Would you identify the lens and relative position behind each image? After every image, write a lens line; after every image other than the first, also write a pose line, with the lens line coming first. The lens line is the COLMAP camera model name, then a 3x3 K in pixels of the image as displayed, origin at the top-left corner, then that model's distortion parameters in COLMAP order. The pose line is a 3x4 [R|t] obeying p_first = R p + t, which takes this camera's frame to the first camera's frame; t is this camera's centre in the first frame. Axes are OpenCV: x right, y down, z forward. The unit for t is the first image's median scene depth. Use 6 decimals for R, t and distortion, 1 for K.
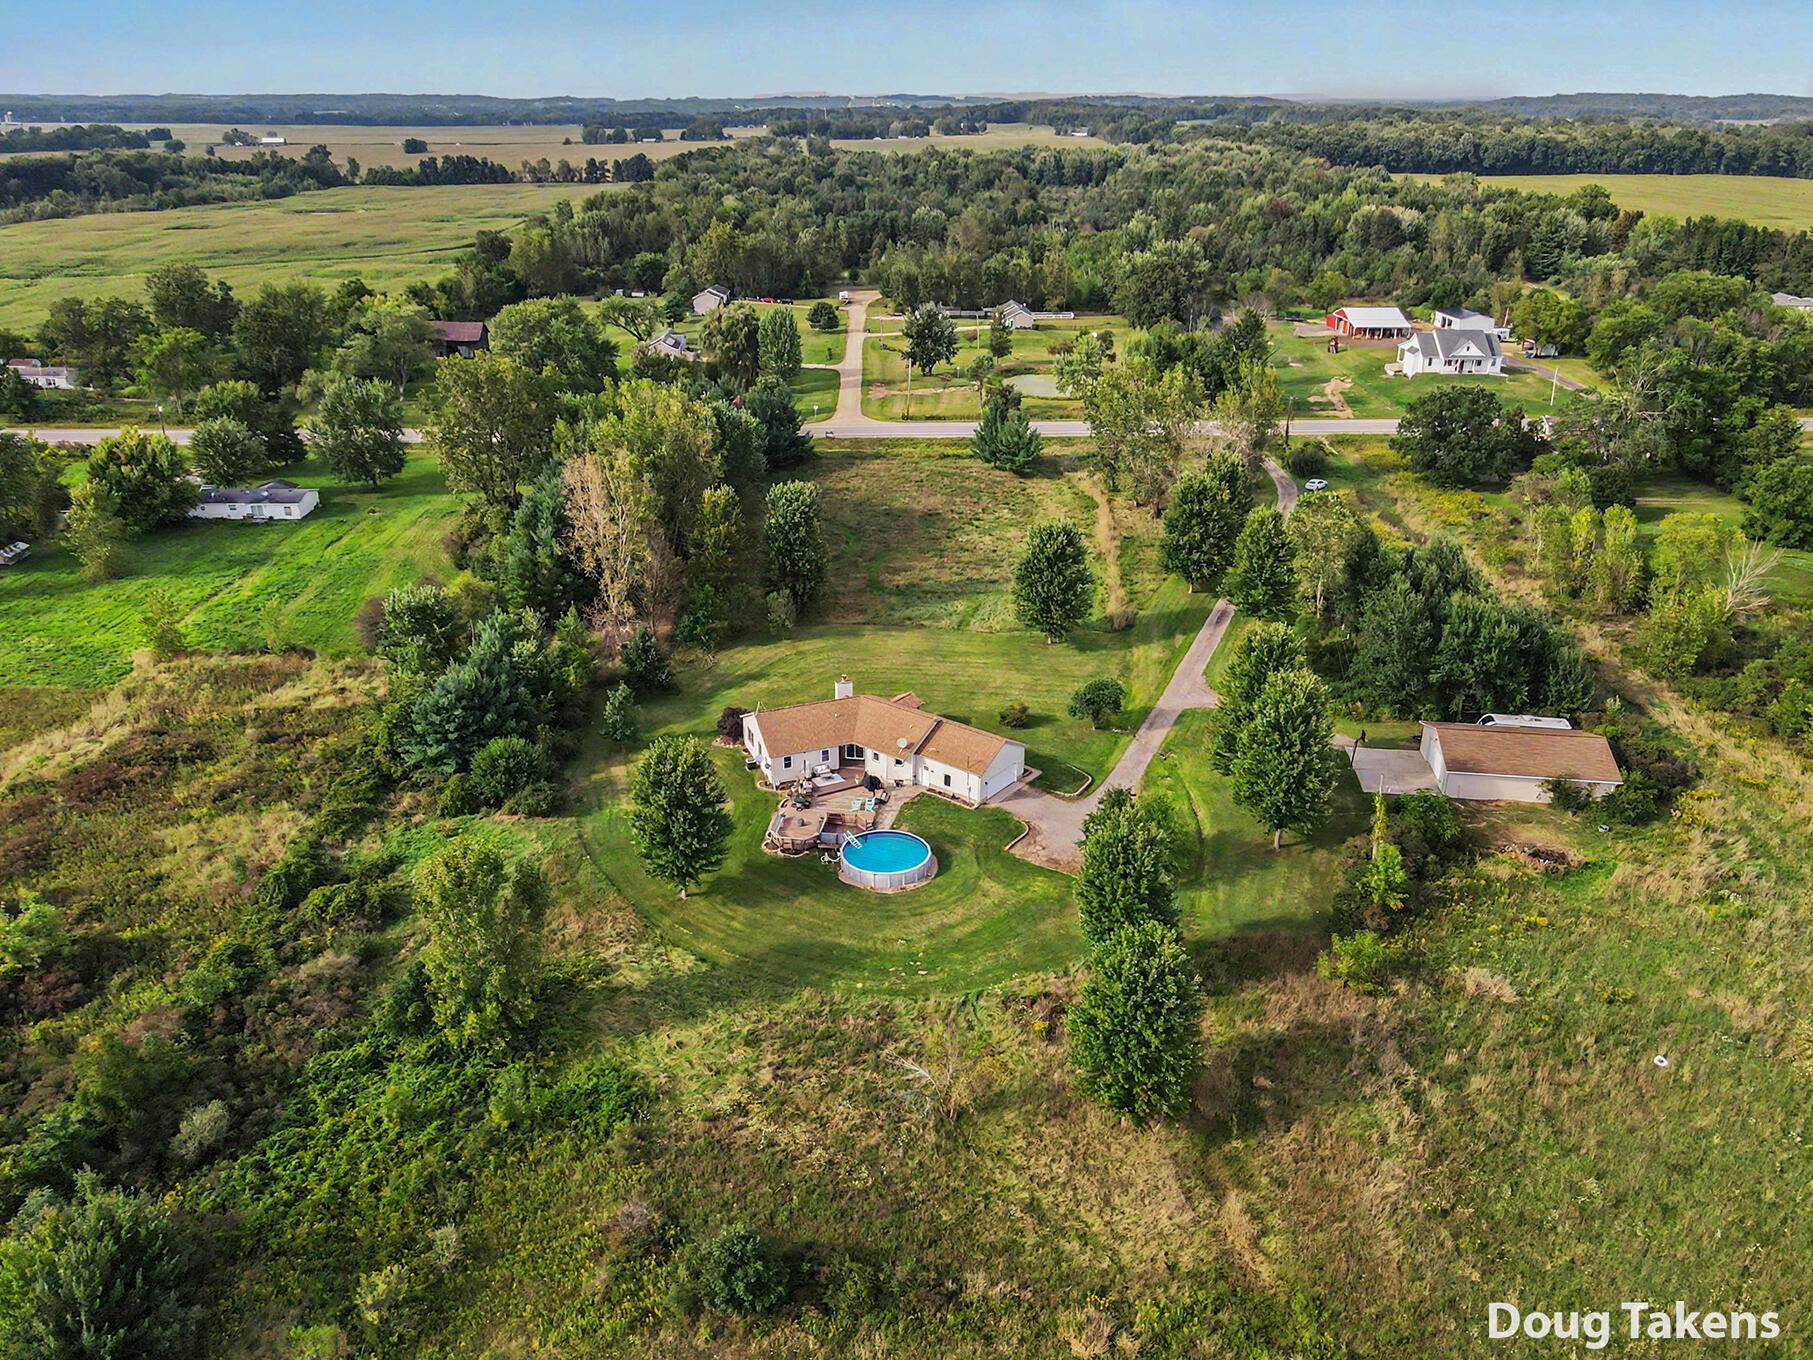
lens RADIAL K [[1305.3, 0, 906.5], [0, 1305.3, 680.0], [0, 0, 1]] dist [0.010767, -0.001254]
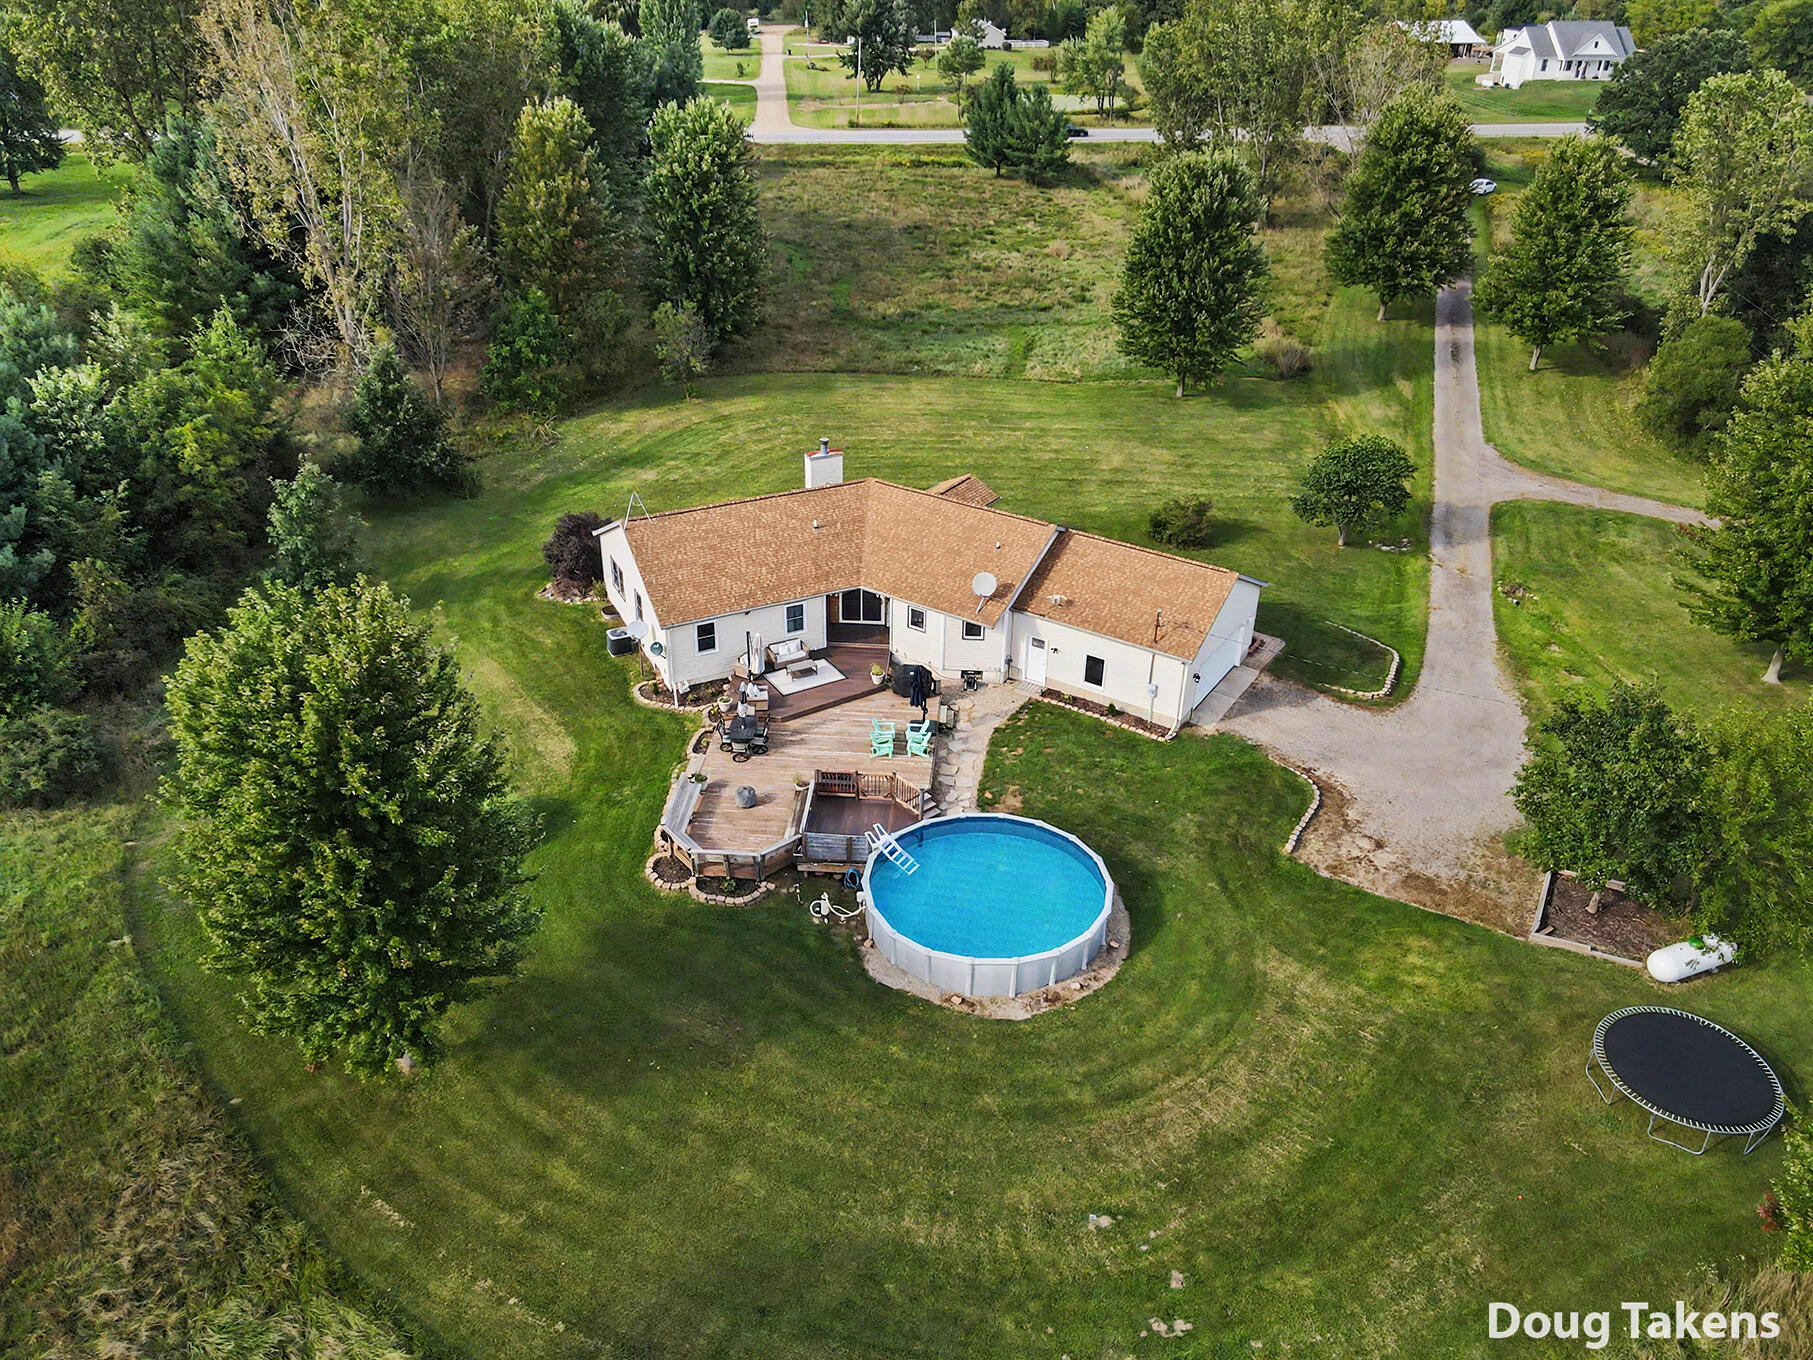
lens RADIAL K [[1281.1, 0, 954.8], [0, 1281.1, 617.1], [0, 0, 1]] dist [-0.005439, 0.001094]
pose [[0.994188, -0.027498, 0.104085, -0.053515], [0.019545, 0.996865, 0.076670, 0.026211], [-0.105867, -0.074190, 0.991609, 0.575968]]
